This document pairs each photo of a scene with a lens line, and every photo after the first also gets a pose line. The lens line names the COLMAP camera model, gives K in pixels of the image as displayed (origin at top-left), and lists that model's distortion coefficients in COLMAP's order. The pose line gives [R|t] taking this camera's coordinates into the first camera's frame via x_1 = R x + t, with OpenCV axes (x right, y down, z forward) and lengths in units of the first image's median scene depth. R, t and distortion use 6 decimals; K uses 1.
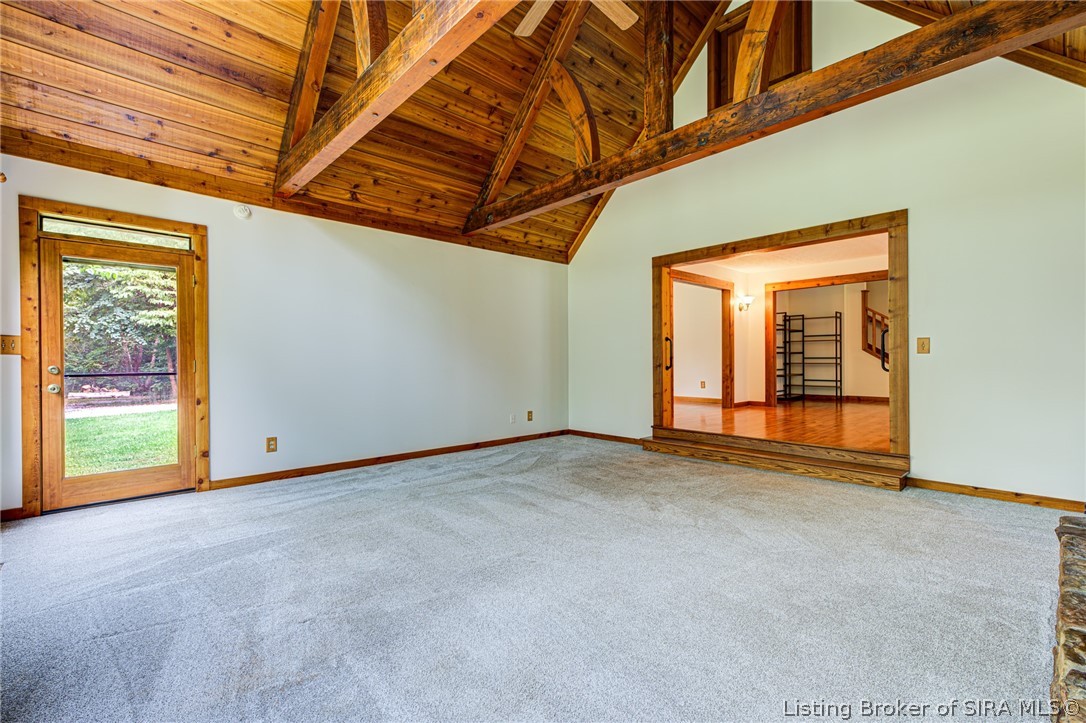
lens RADIAL K [[475.5, 0, 543.0], [0, 475.5, 361.5], [0, 0, 1]] dist [0.008724, -0.000341]
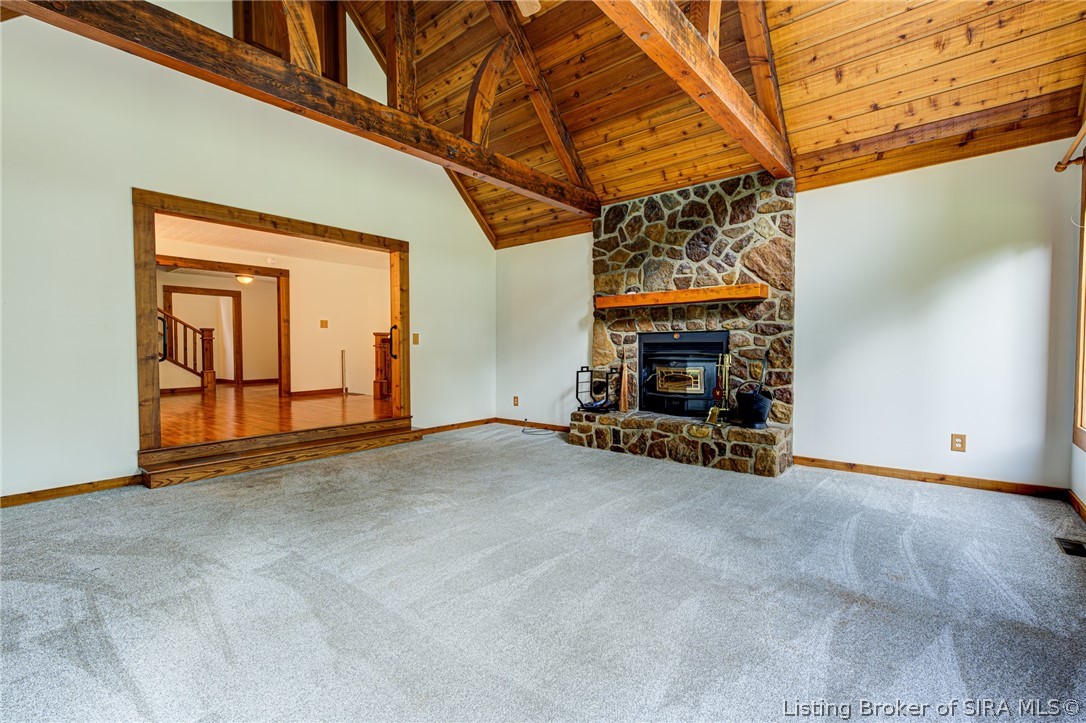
lens RADIAL K [[475.5, 0, 543.0], [0, 475.5, 361.5], [0, 0, 1]] dist [0.008724, -0.000341]
pose [[-0.119575, -0.025048, 0.992509, -0.675440], [0.005768, 0.999647, 0.025923, 0.000083], [-0.992808, 0.008825, -0.119388, 0.760015]]
